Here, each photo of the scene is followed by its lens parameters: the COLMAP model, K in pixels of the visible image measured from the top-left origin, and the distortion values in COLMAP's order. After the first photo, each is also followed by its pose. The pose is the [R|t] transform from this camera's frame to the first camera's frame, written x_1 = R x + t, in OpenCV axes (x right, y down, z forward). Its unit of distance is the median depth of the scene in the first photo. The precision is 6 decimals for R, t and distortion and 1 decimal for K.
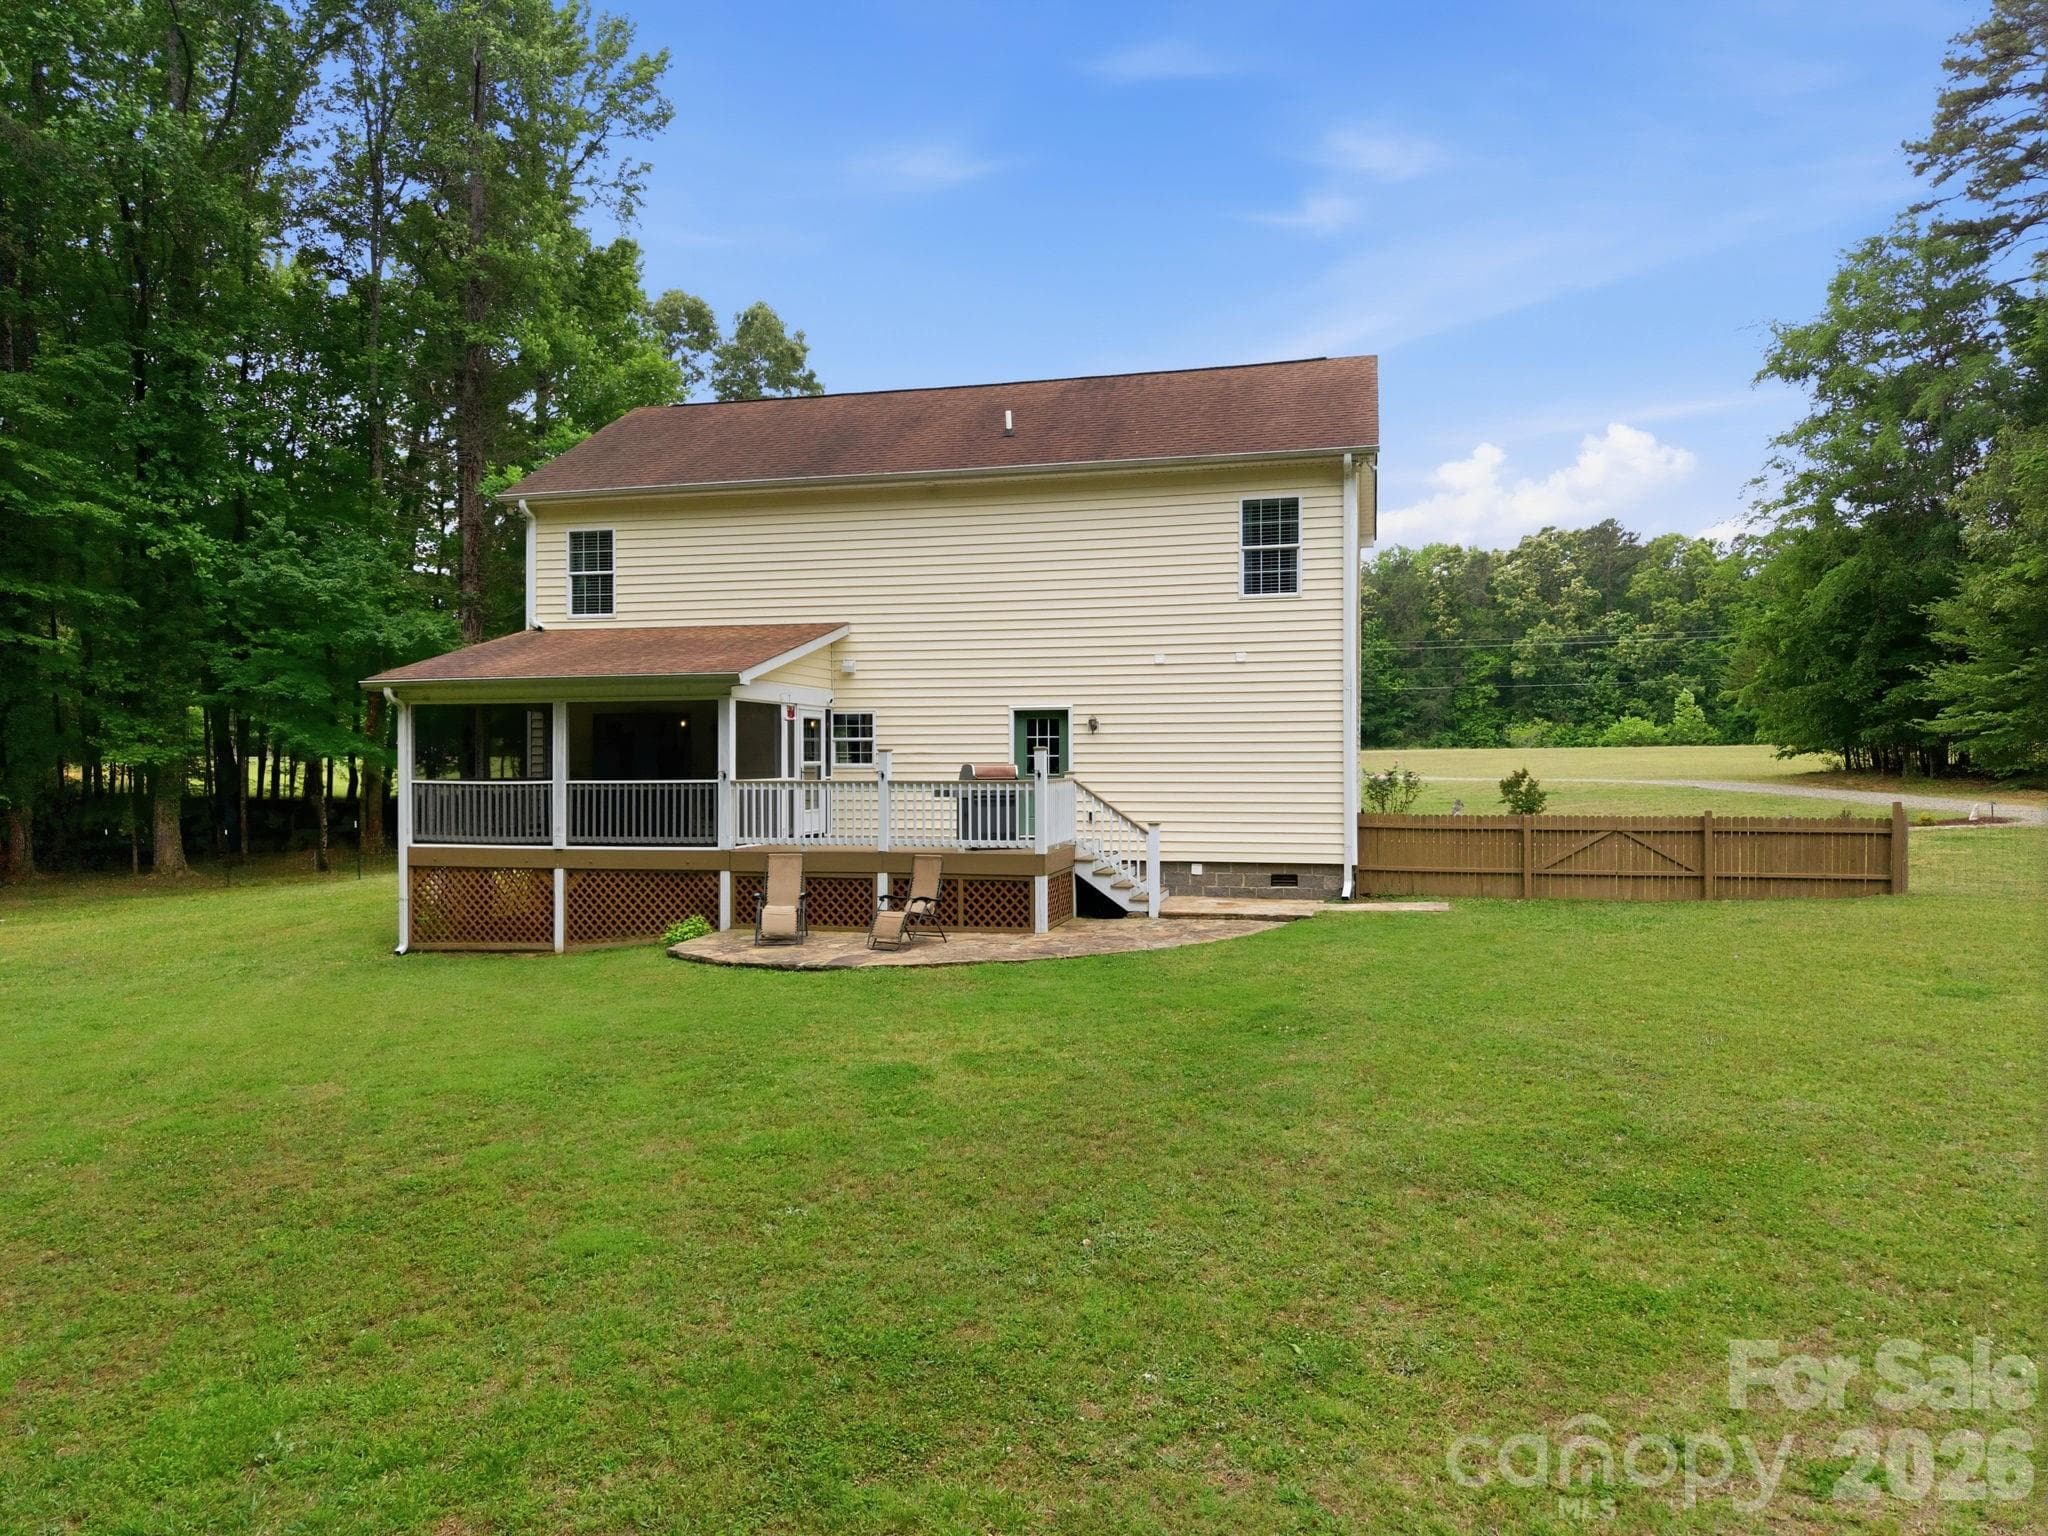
lens RADIAL K [[1355.5, 0, 1024.0], [0, 1355.5, 768.0], [0, 0, 1]] dist [0.112103, -0.159082]
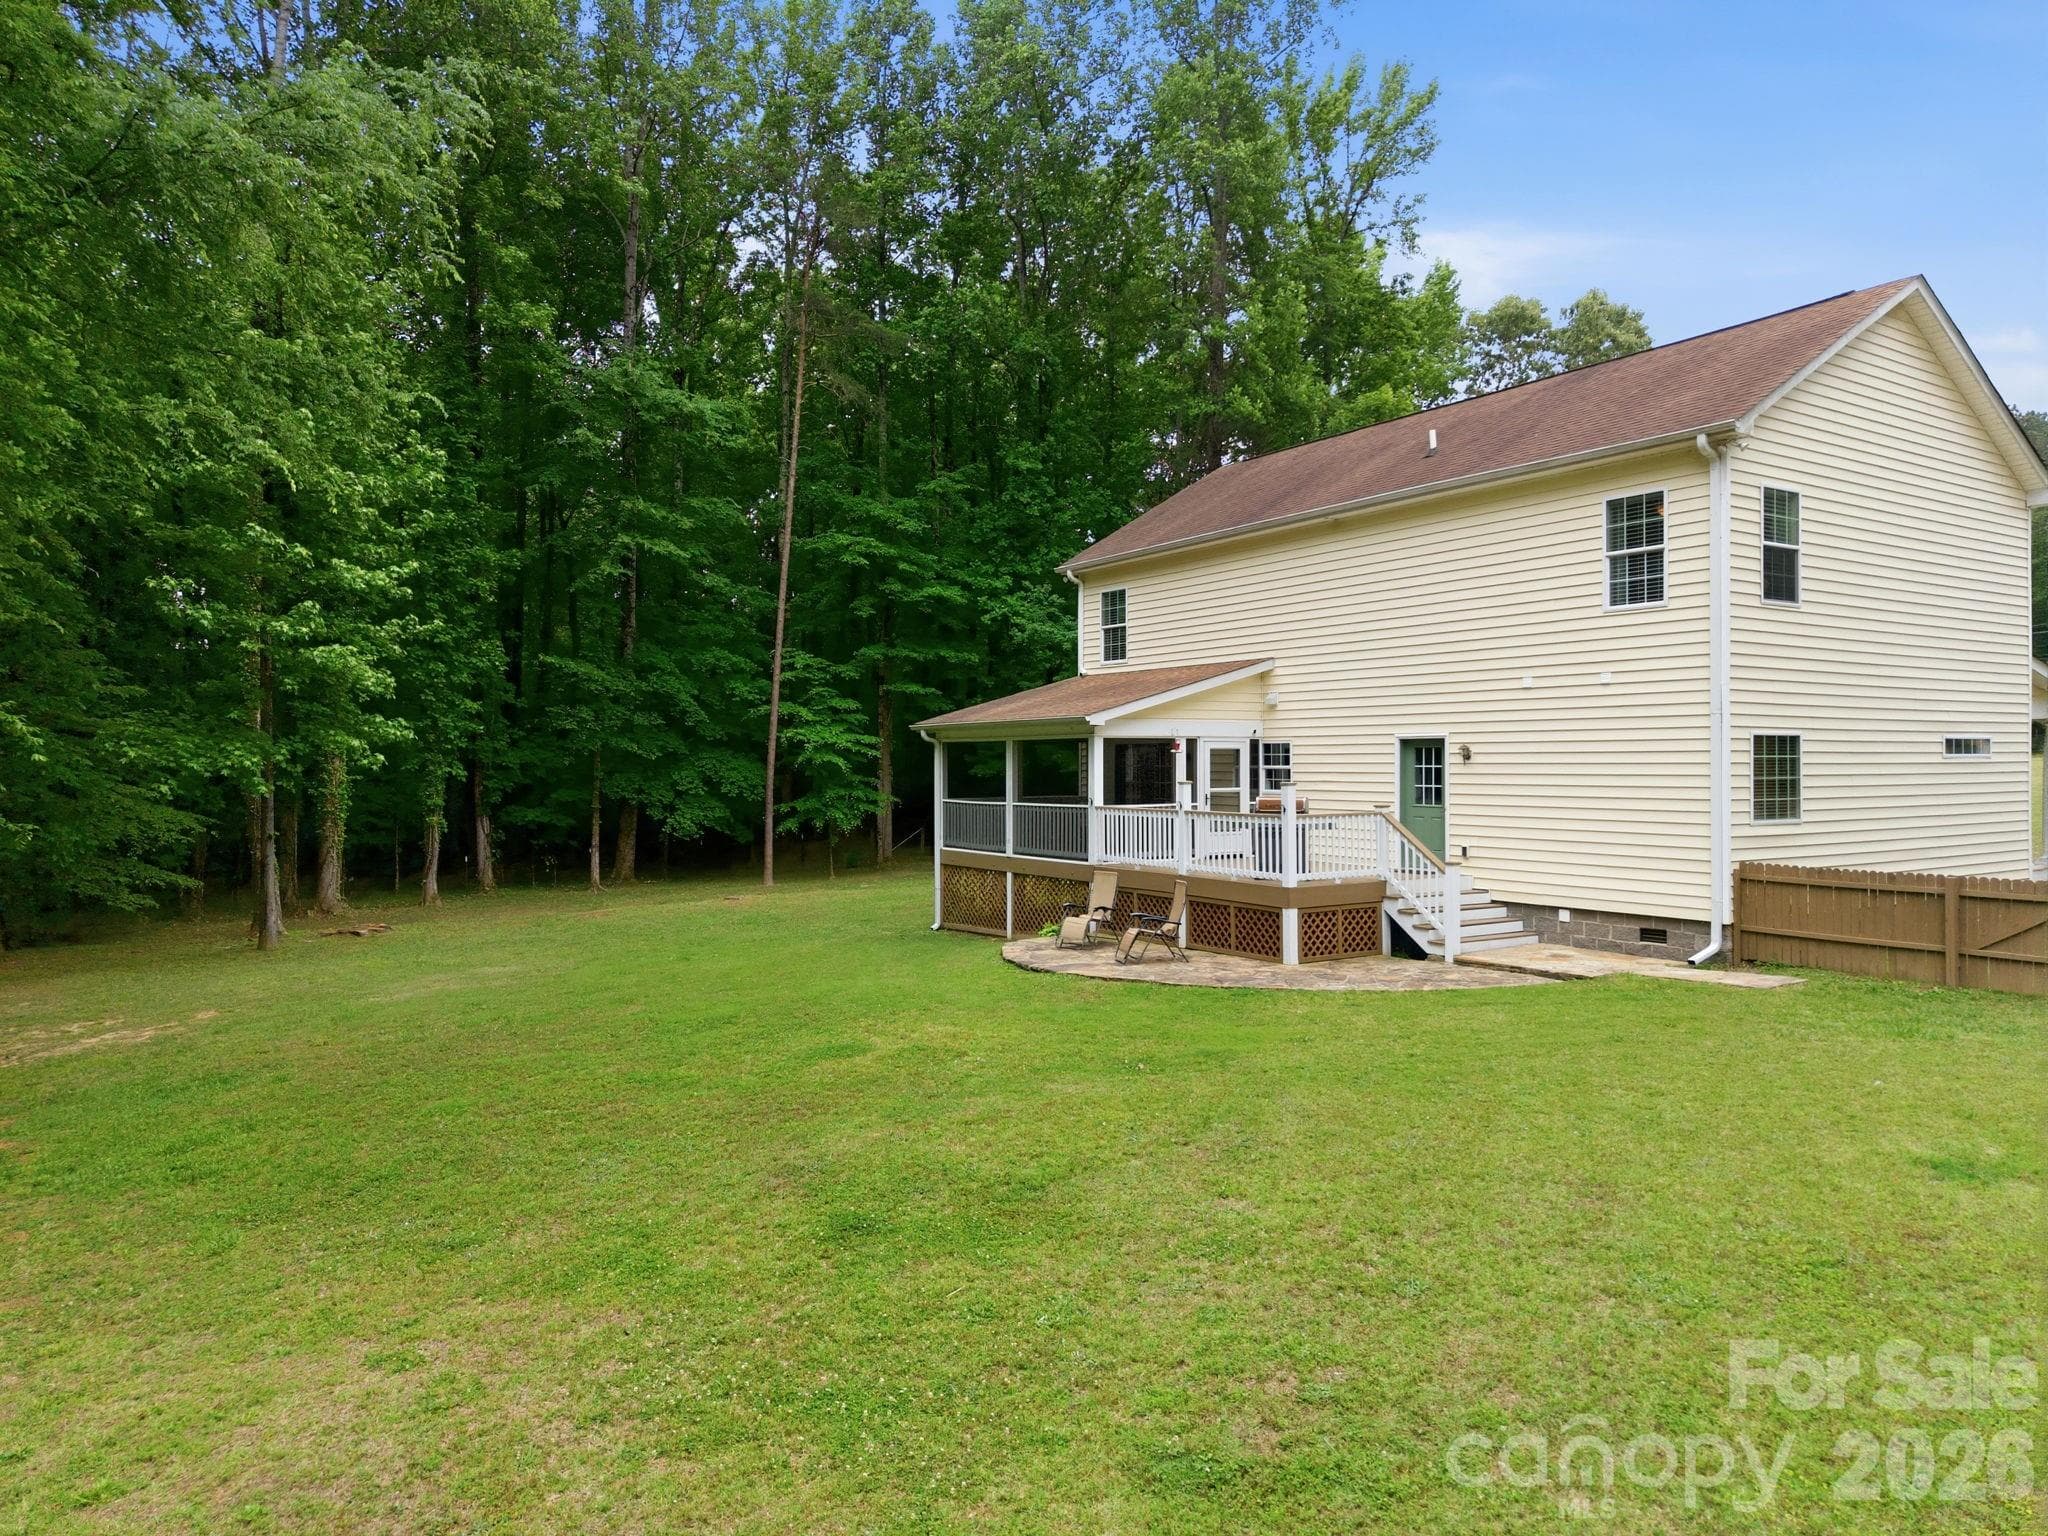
lens RADIAL K [[1385.2, 0, 1017.3], [0, 1385.2, 763.0], [0, 0, 1]] dist [0.032907, -0.081733]
pose [[0.712345, 0.001991, -0.701826, 0.518212], [-0.000399, 0.999997, 0.002433, -0.028500], [0.701829, -0.001453, 0.712344, 0.092517]]
